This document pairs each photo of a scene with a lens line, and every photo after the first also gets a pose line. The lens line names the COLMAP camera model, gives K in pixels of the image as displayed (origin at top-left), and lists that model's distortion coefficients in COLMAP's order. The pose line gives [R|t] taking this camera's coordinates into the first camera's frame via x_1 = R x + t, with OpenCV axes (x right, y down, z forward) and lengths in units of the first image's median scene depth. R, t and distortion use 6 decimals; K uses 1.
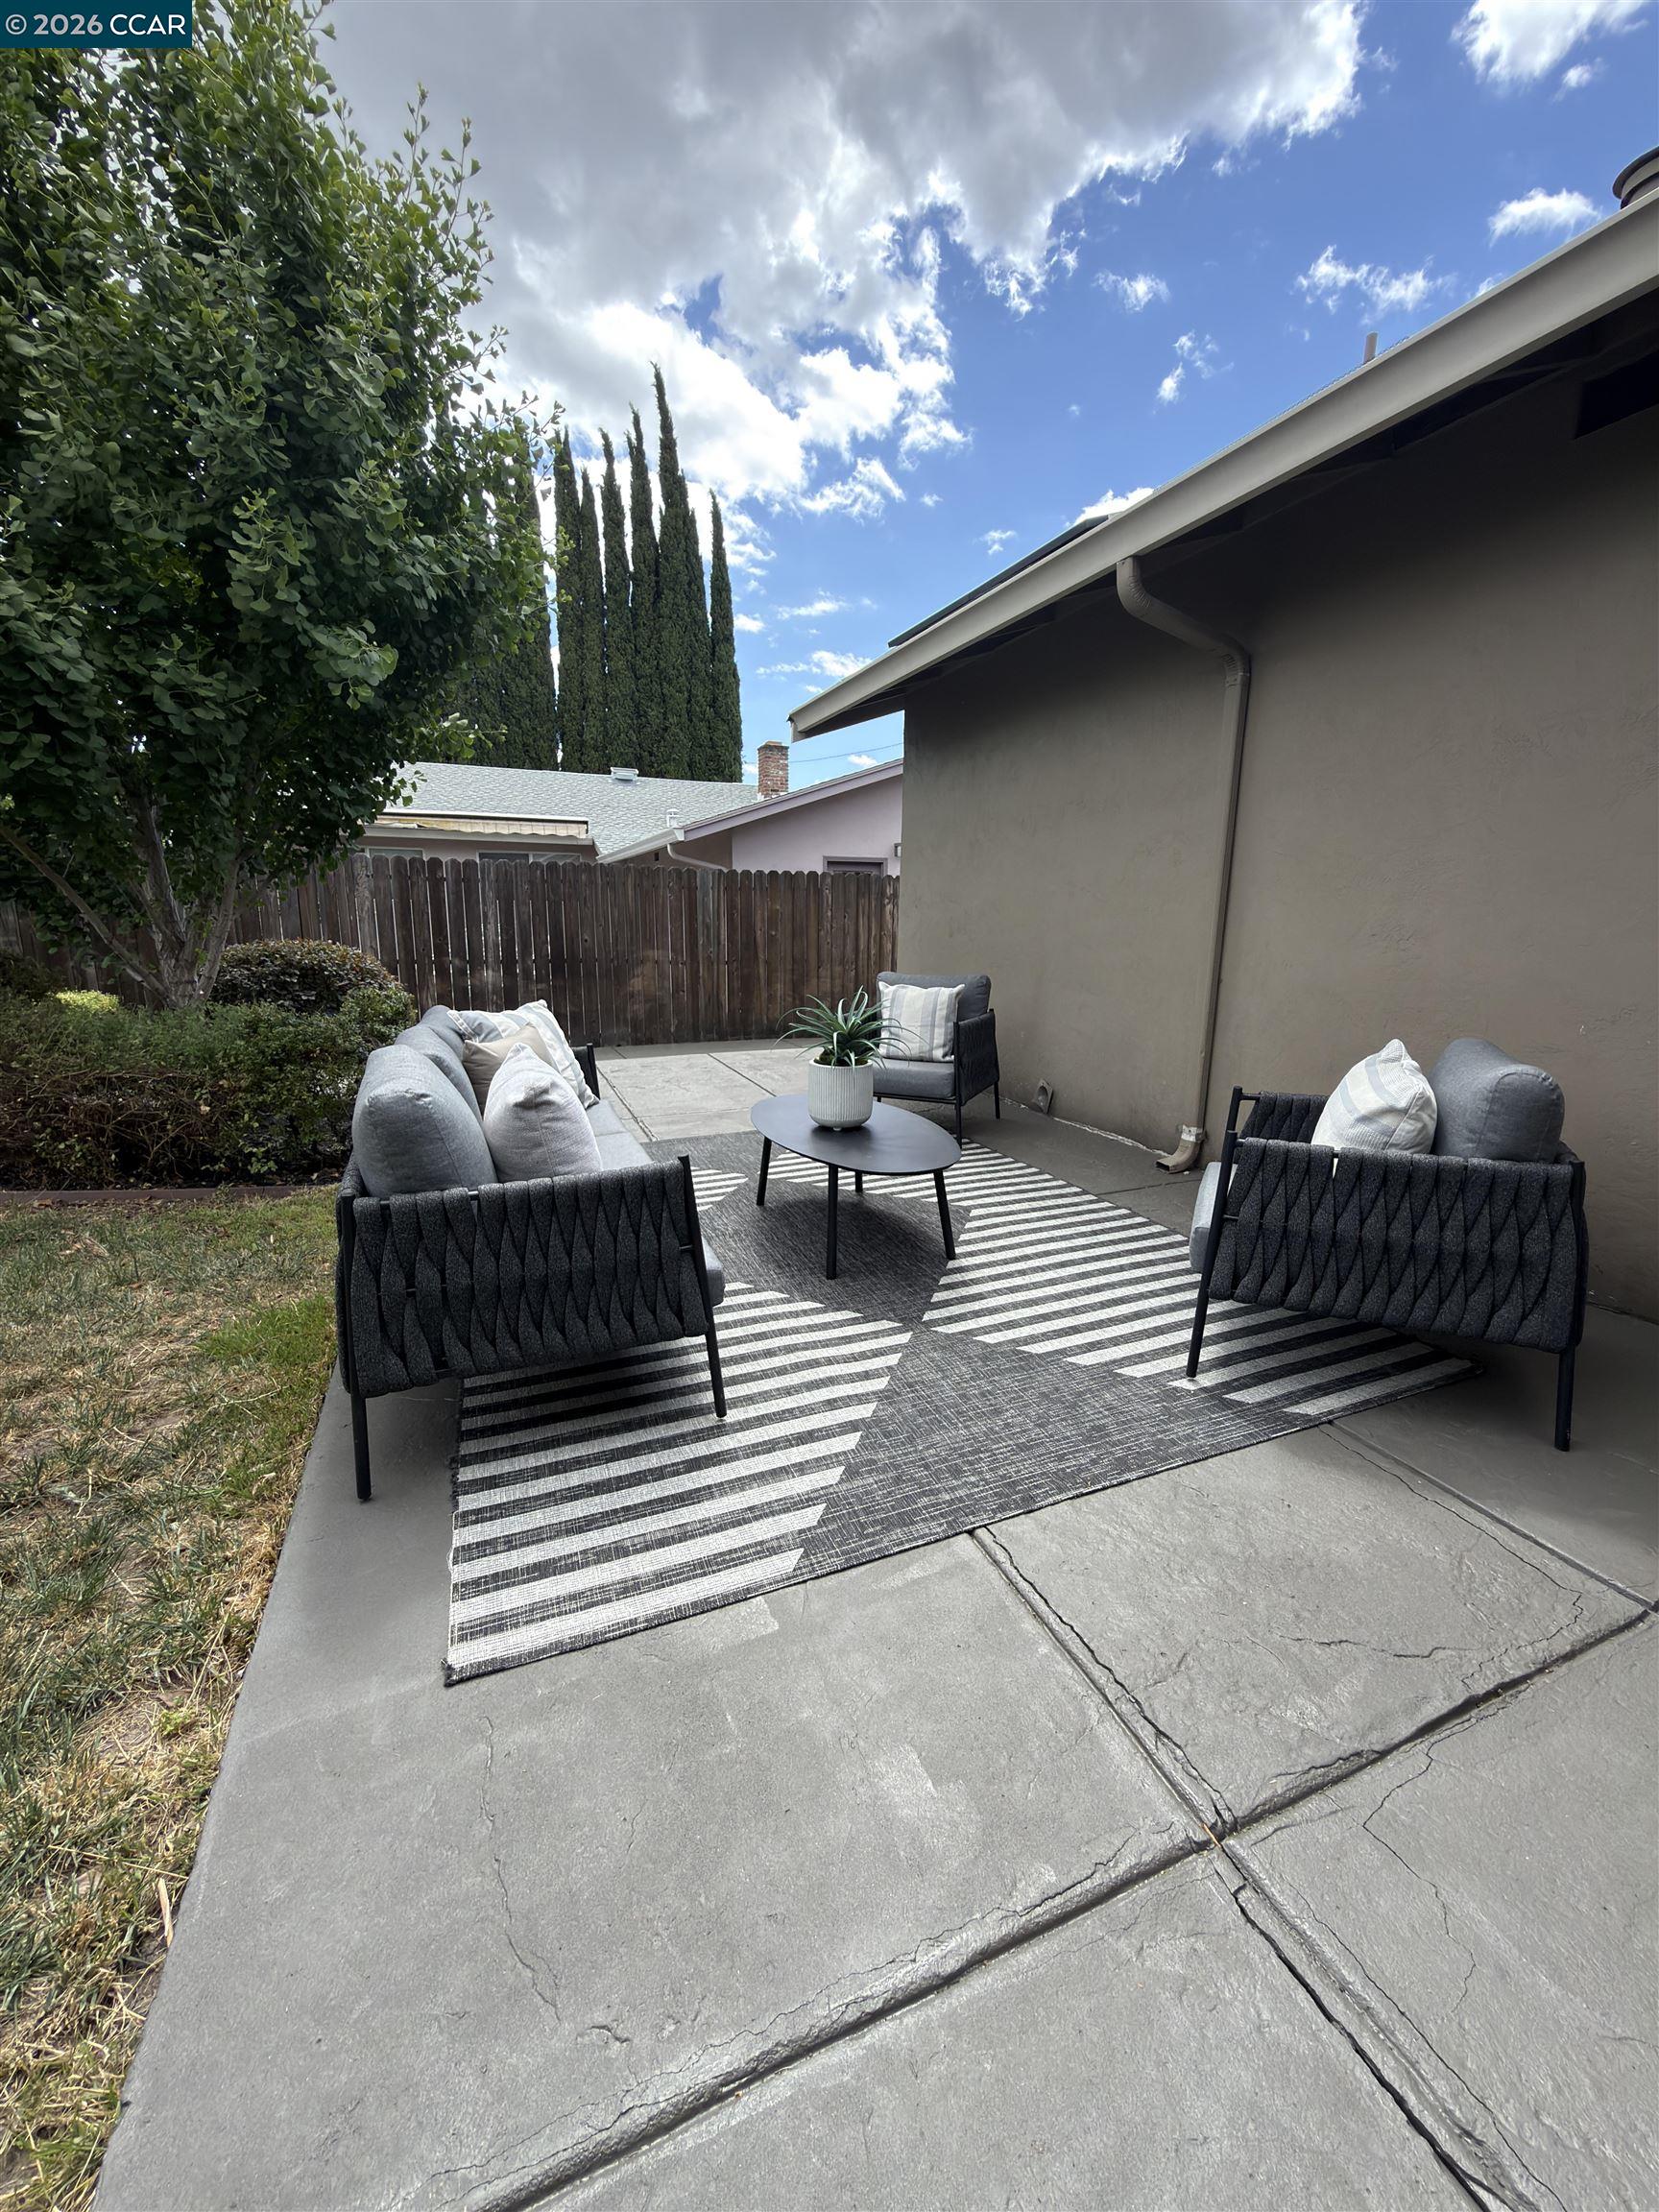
lens RADIAL K [[883.7, 0, 831.2], [0, 883.7, 1105.4], [0, 0, 1]] dist [0.000290, 0.000190]
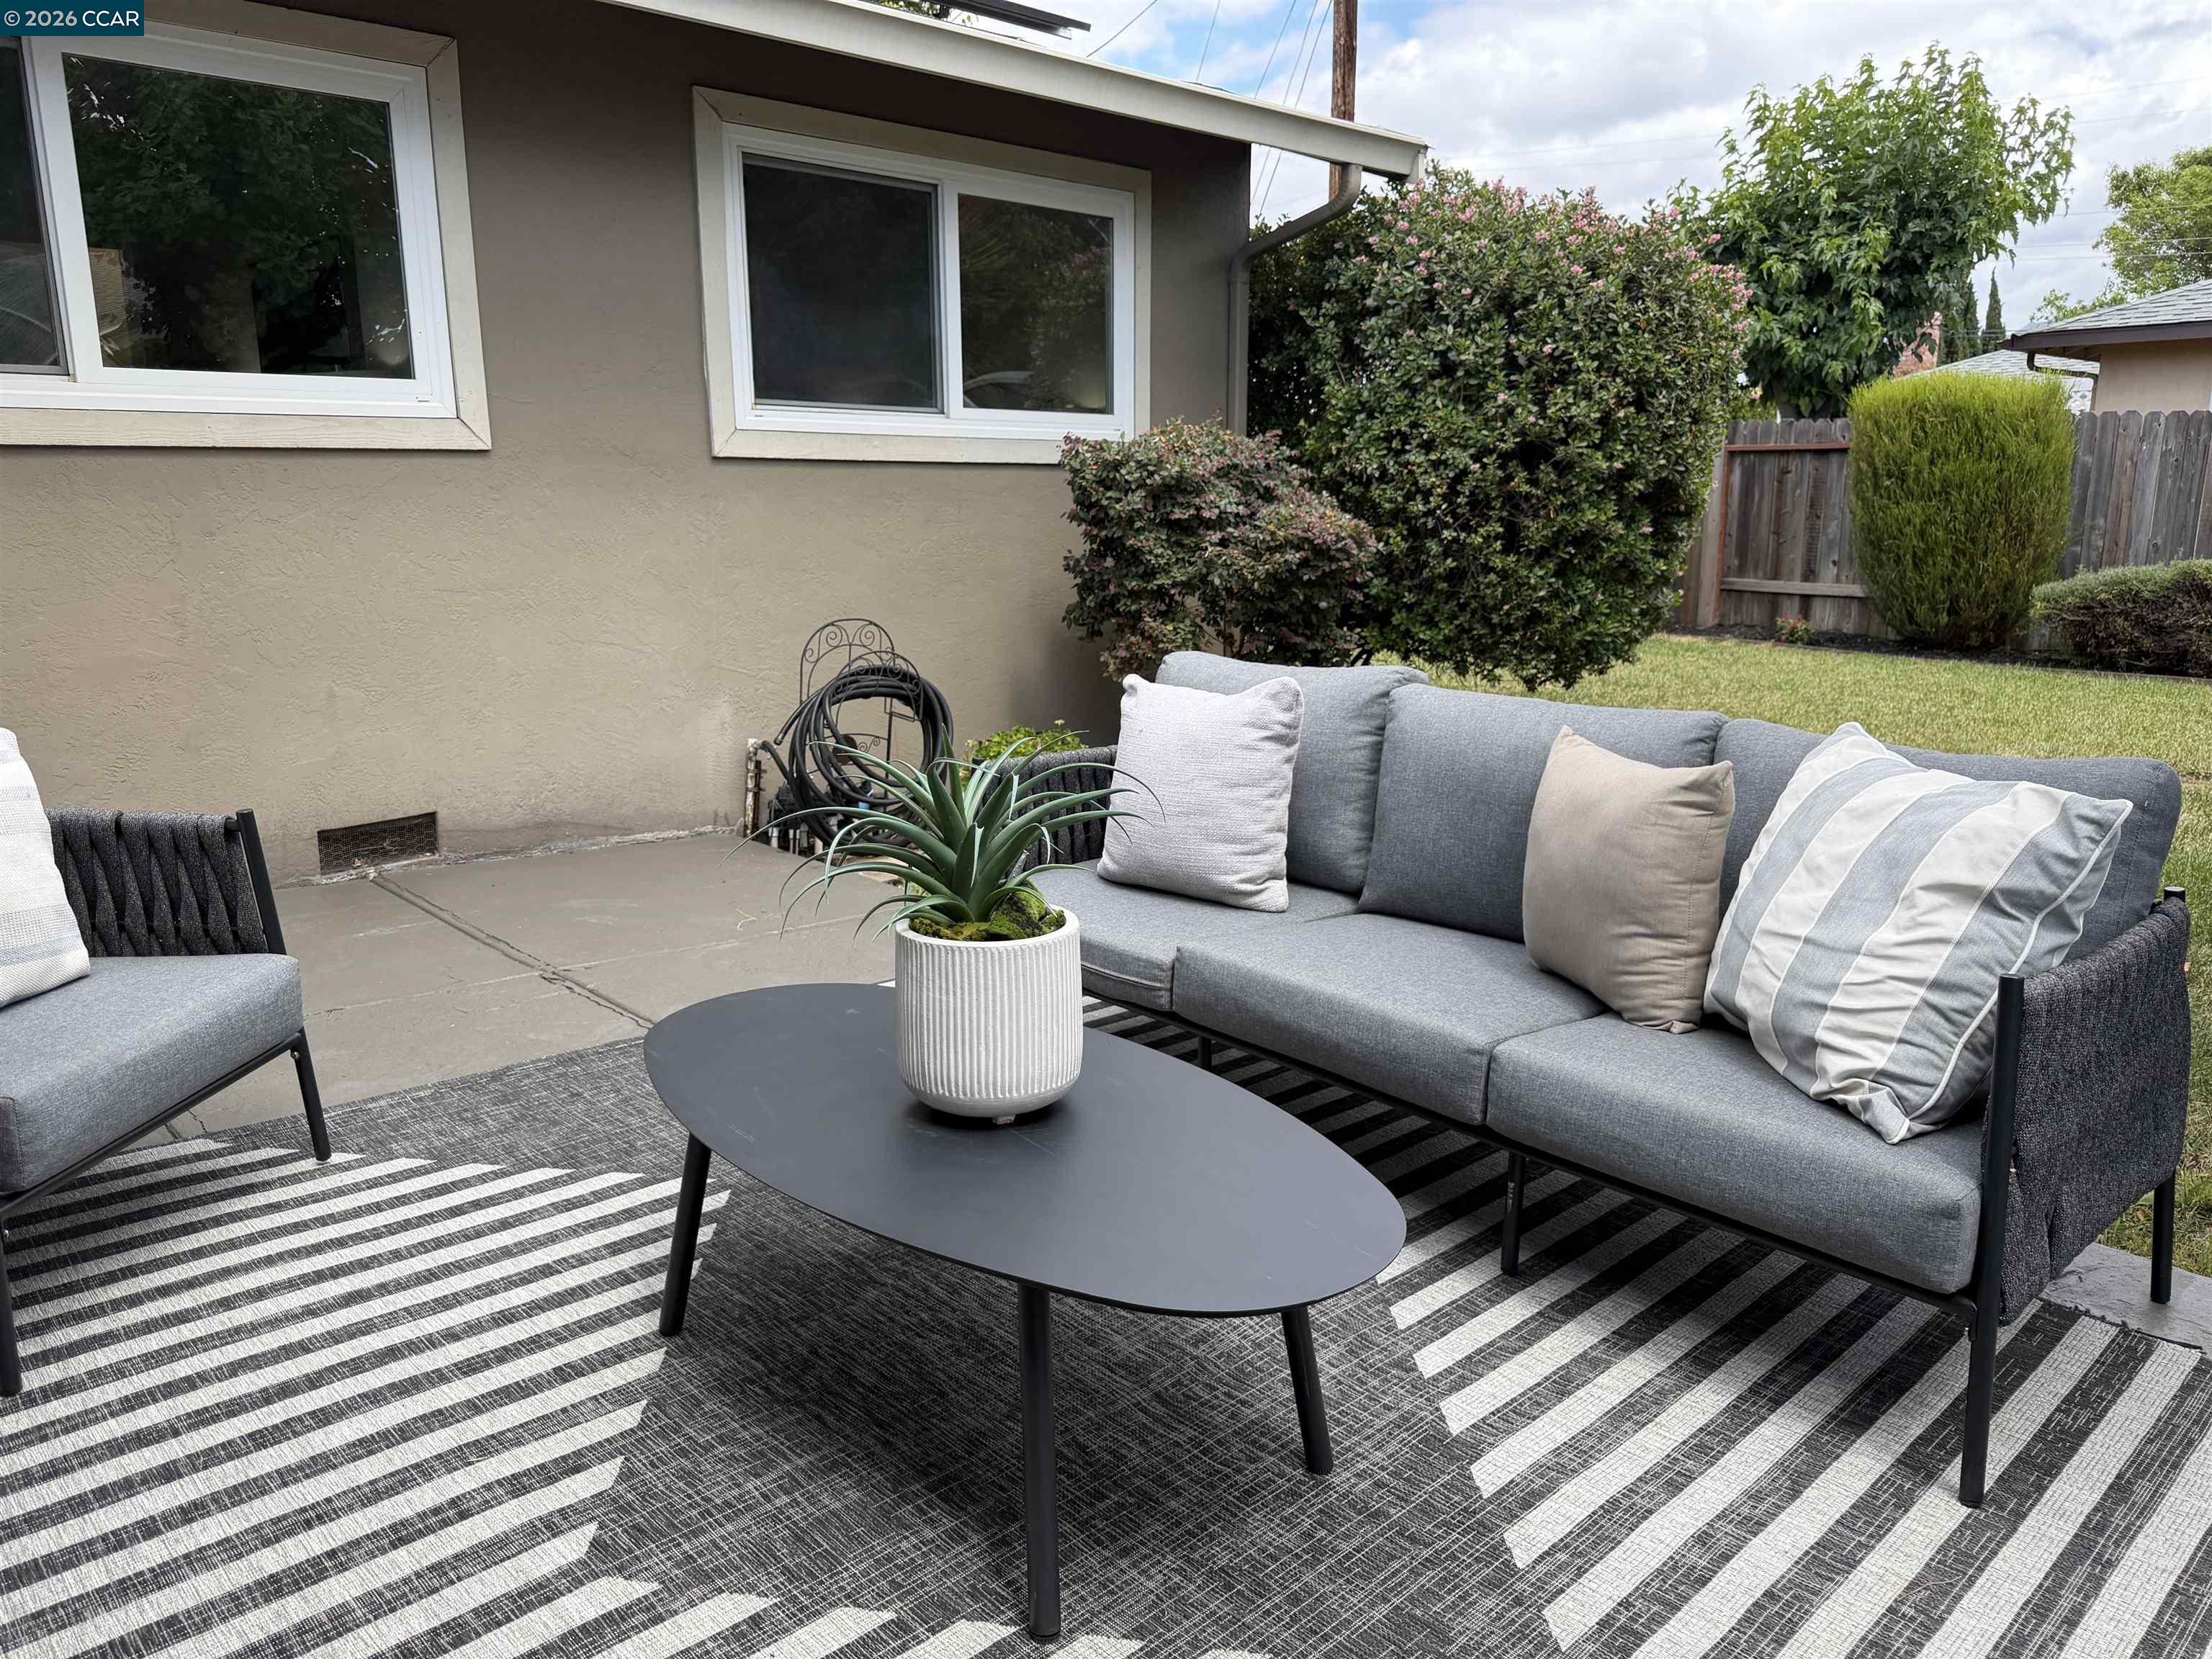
lens RADIAL K [[1593.6, 0, 1109.4], [0, 1593.6, 821.2], [0, 0, 1]] dist [0.111033, -0.183697]
pose [[-0.931851, 0.071984, -0.355628, 0.267420], [-0.080589, 0.914582, 0.396290, -0.491853], [0.353777, 0.397943, -0.846453, 2.204806]]
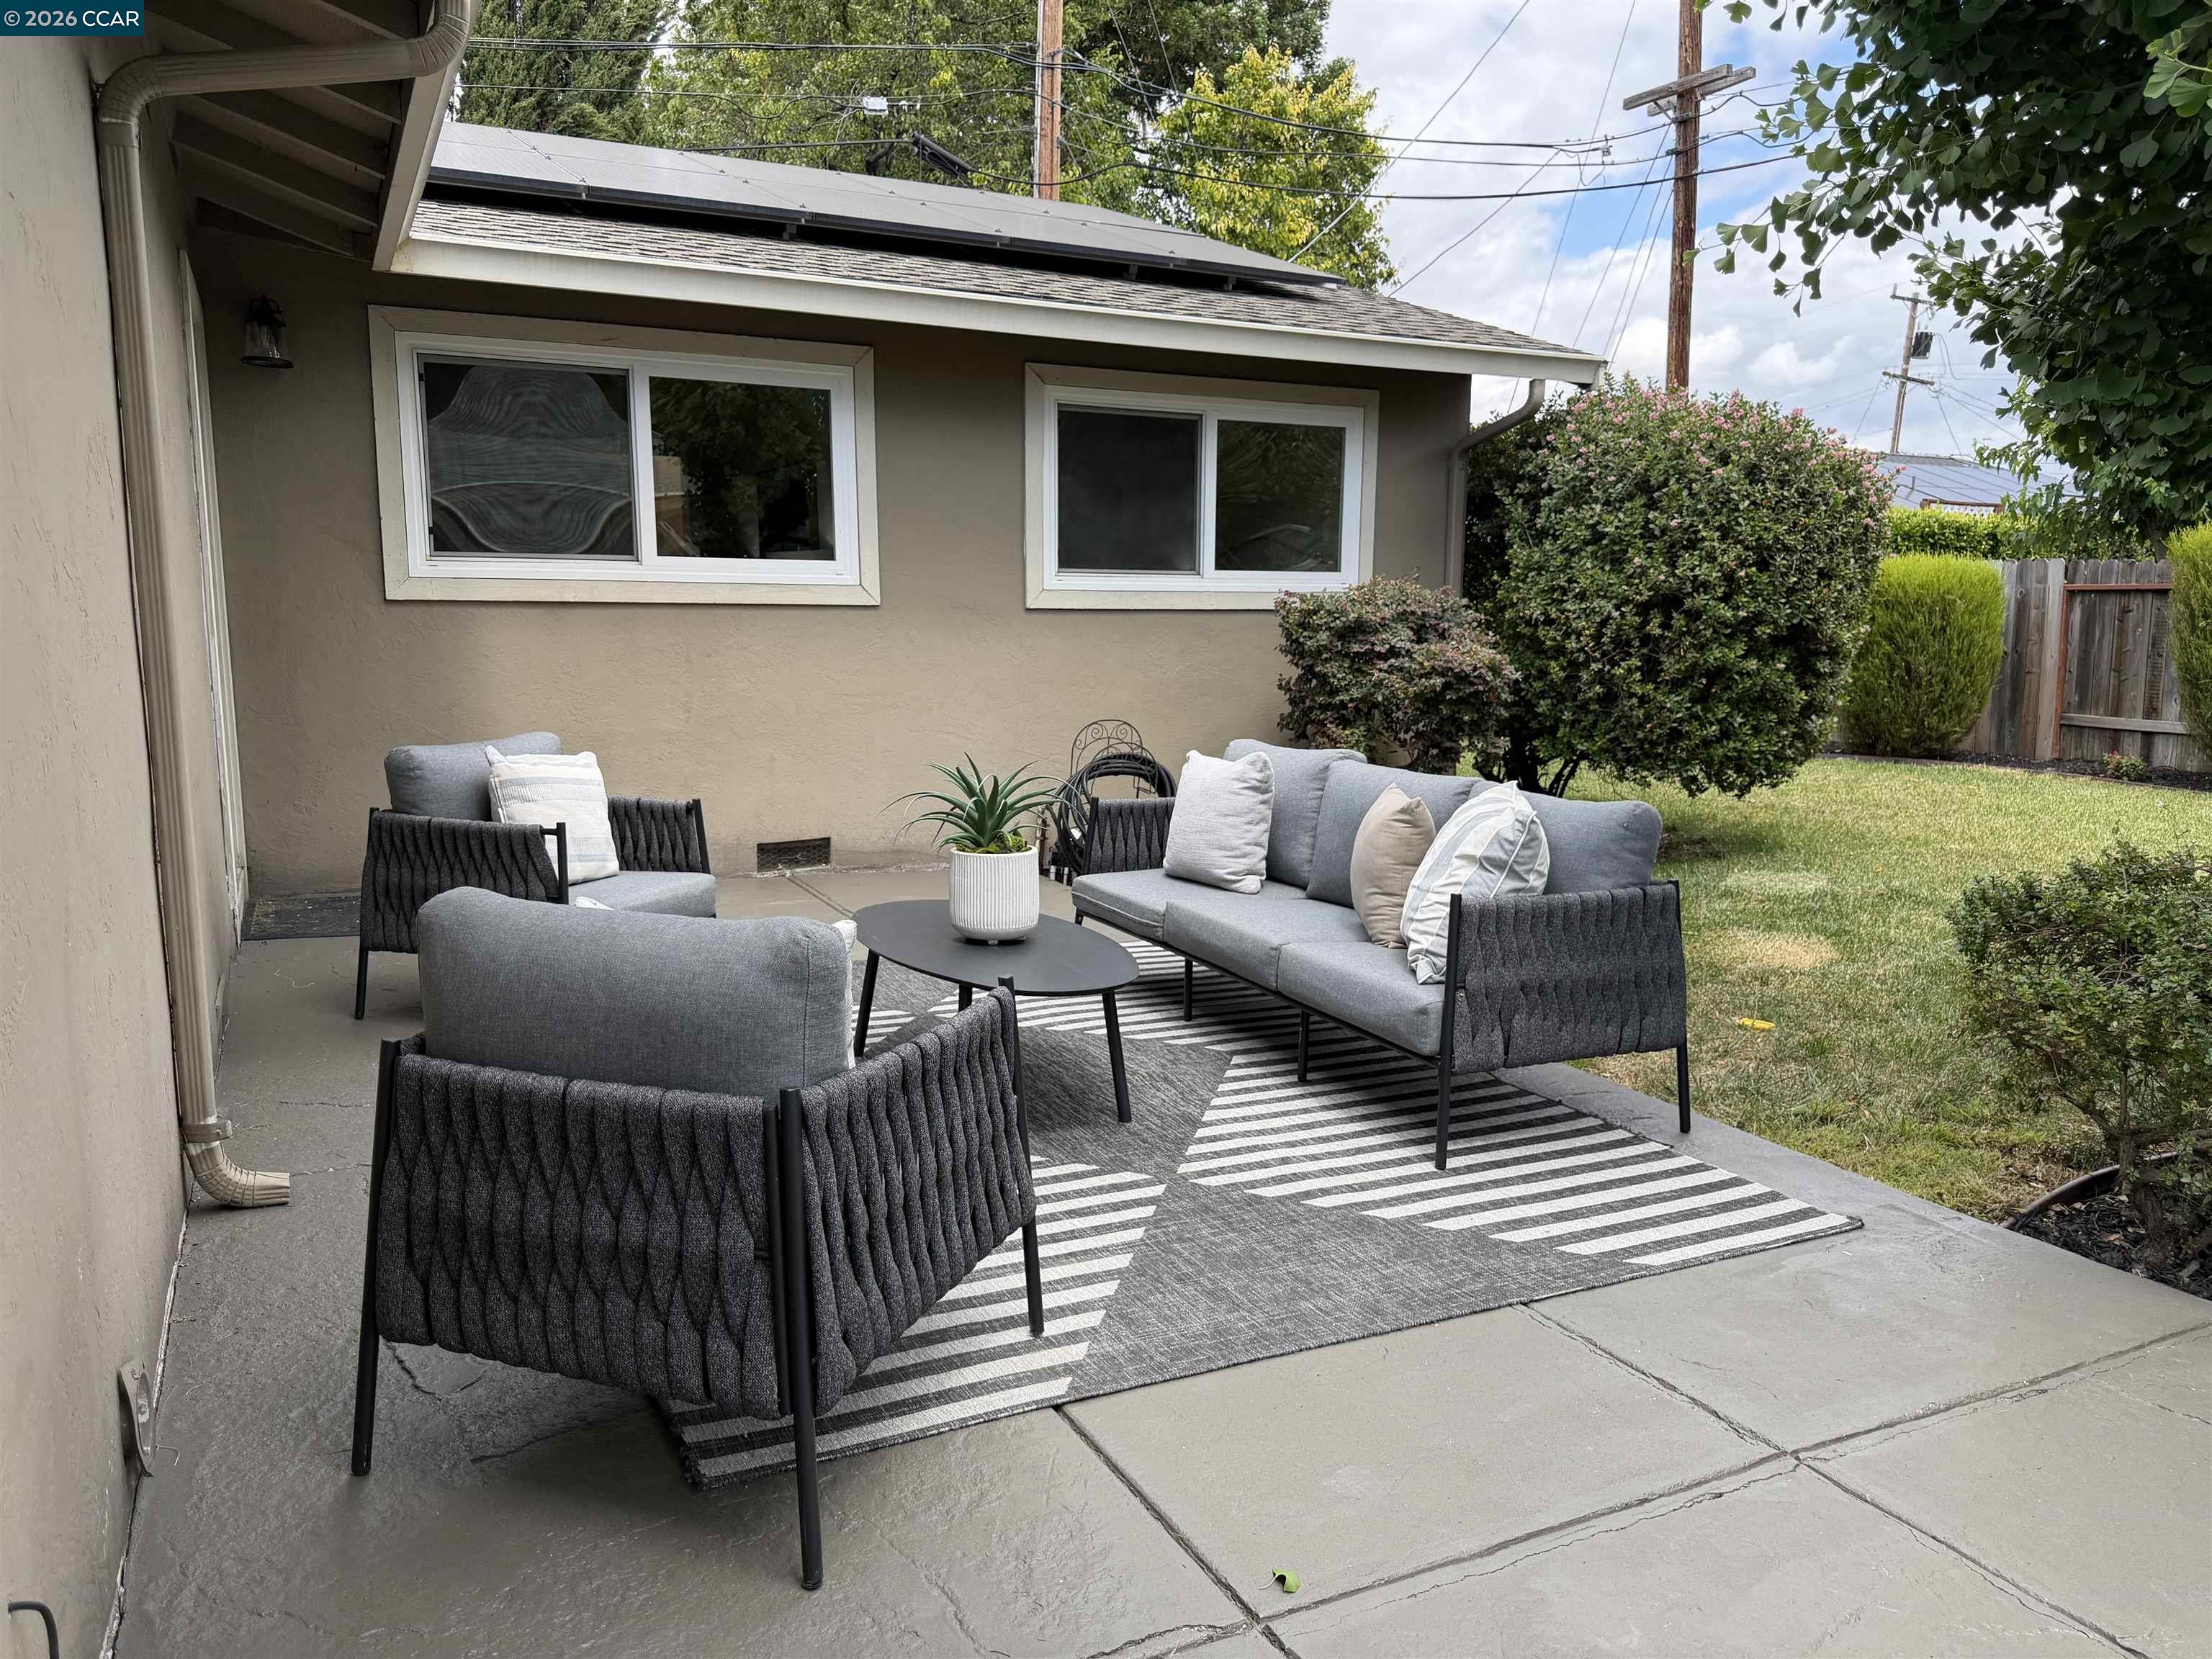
lens RADIAL K [[1593.6, 0, 1109.4], [0, 1593.6, 821.2], [0, 0, 1]] dist [0.111033, -0.183697]
pose [[-0.996111, 0.003235, -0.088049, 0.043039], [-0.027290, 0.938858, 0.343222, -0.760558], [0.083776, 0.344290, -0.935118, 3.207416]]
